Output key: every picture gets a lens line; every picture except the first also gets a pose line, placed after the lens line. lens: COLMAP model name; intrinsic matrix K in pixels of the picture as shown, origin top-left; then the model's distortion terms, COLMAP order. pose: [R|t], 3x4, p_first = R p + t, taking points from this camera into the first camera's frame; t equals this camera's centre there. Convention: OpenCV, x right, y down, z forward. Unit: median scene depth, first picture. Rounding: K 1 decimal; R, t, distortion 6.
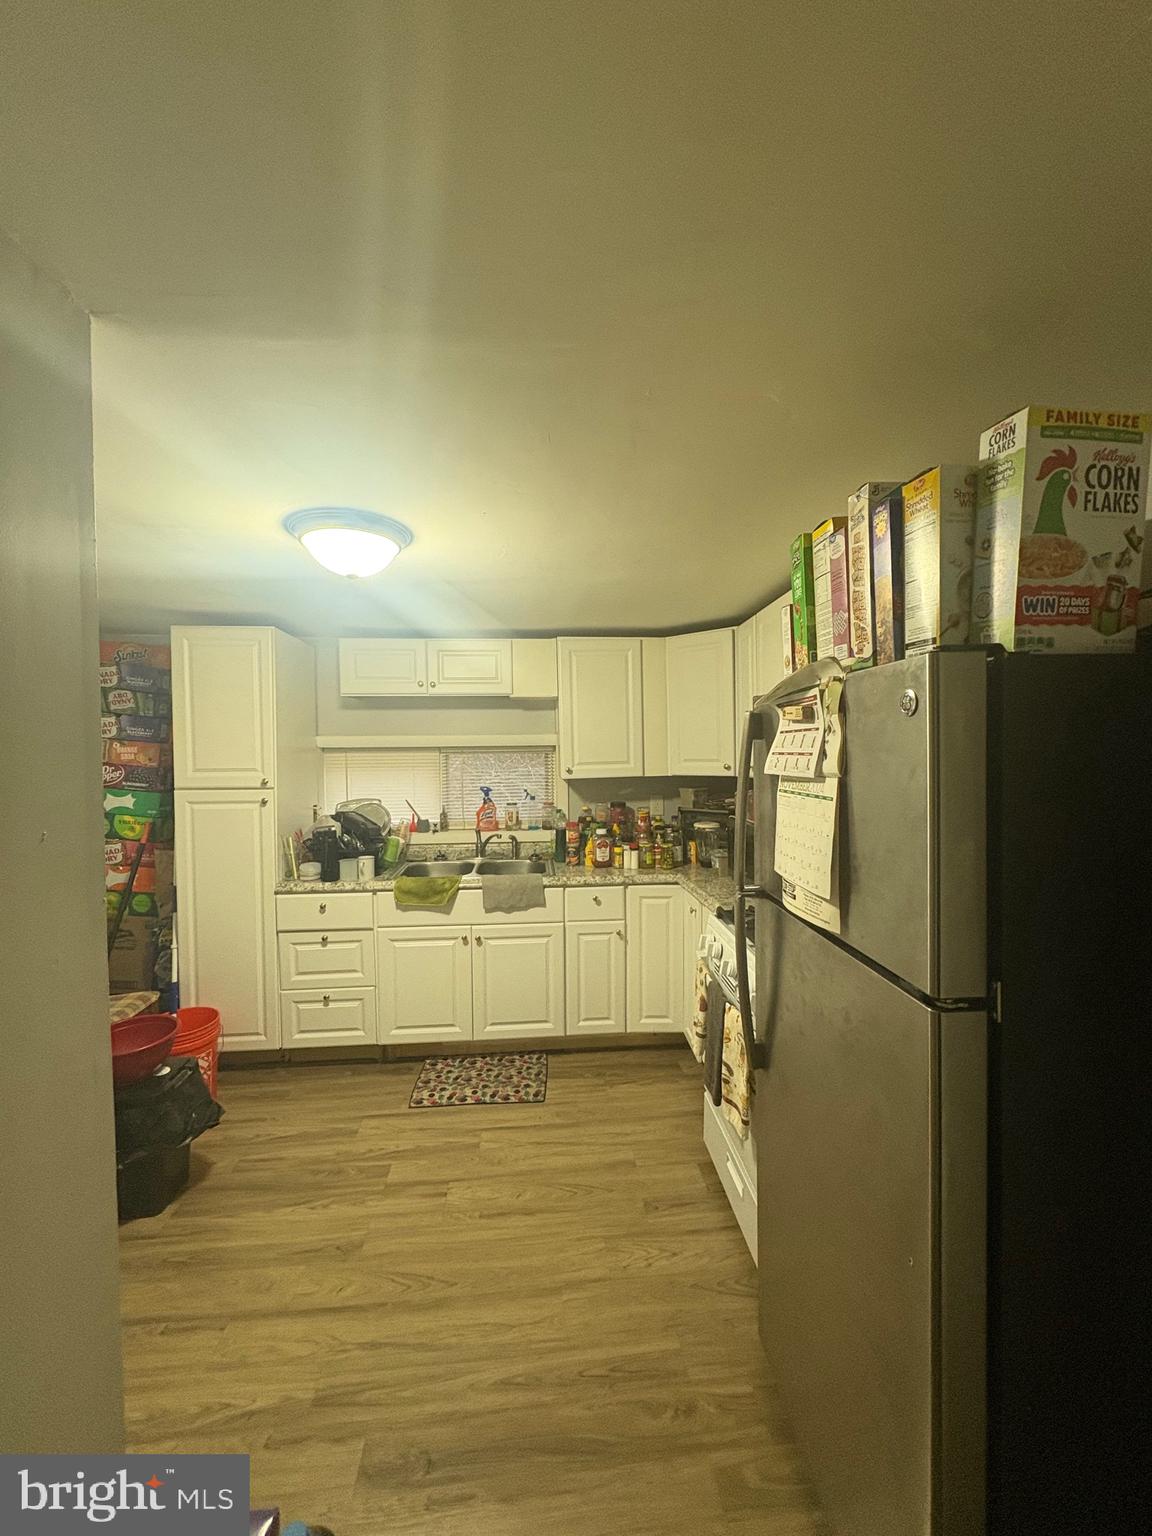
lens RADIAL K [[609.7, 0, 577.0], [0, 609.7, 766.8], [0, 0, 1]] dist [-0.000015, 0.000694]
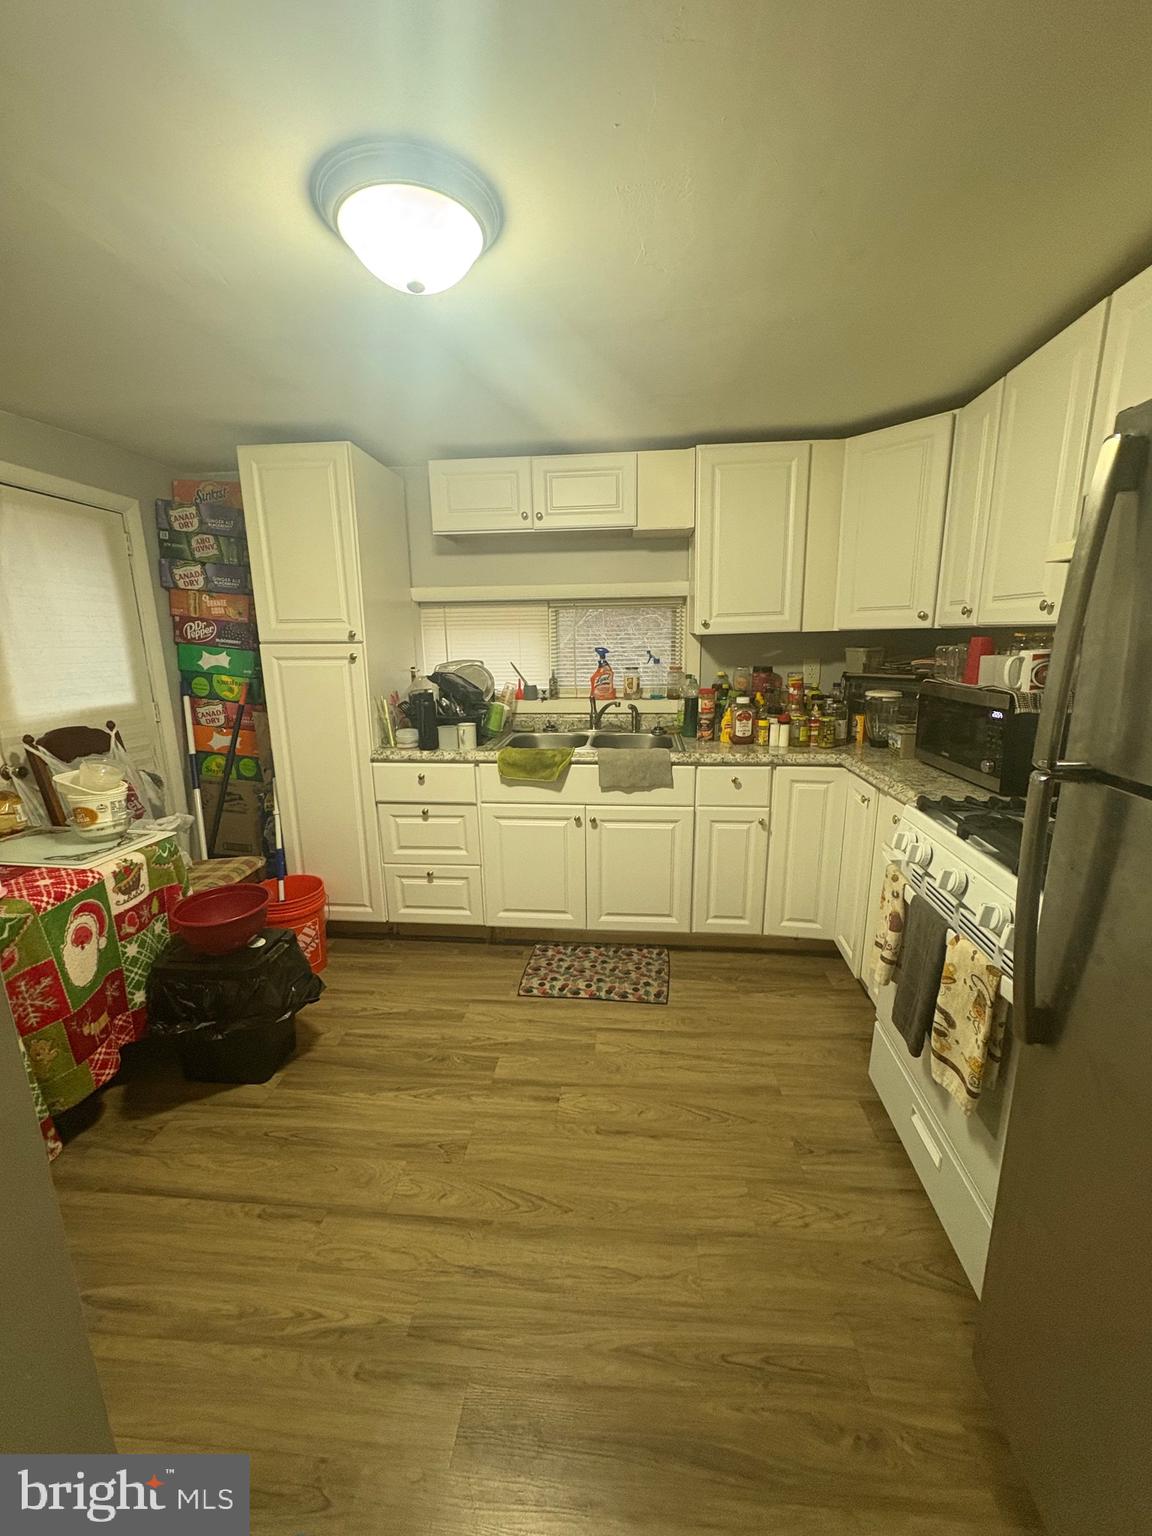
lens RADIAL K [[609.7, 0, 576.8], [0, 609.7, 770.4], [0, 0, 1]] dist [-0.000015, 0.000694]
pose [[0.984171, 0.035406, -0.173650, -0.040592], [-0.001282, 0.981237, 0.192801, 0.049703], [0.177219, -0.189526, 0.965750, 0.190829]]
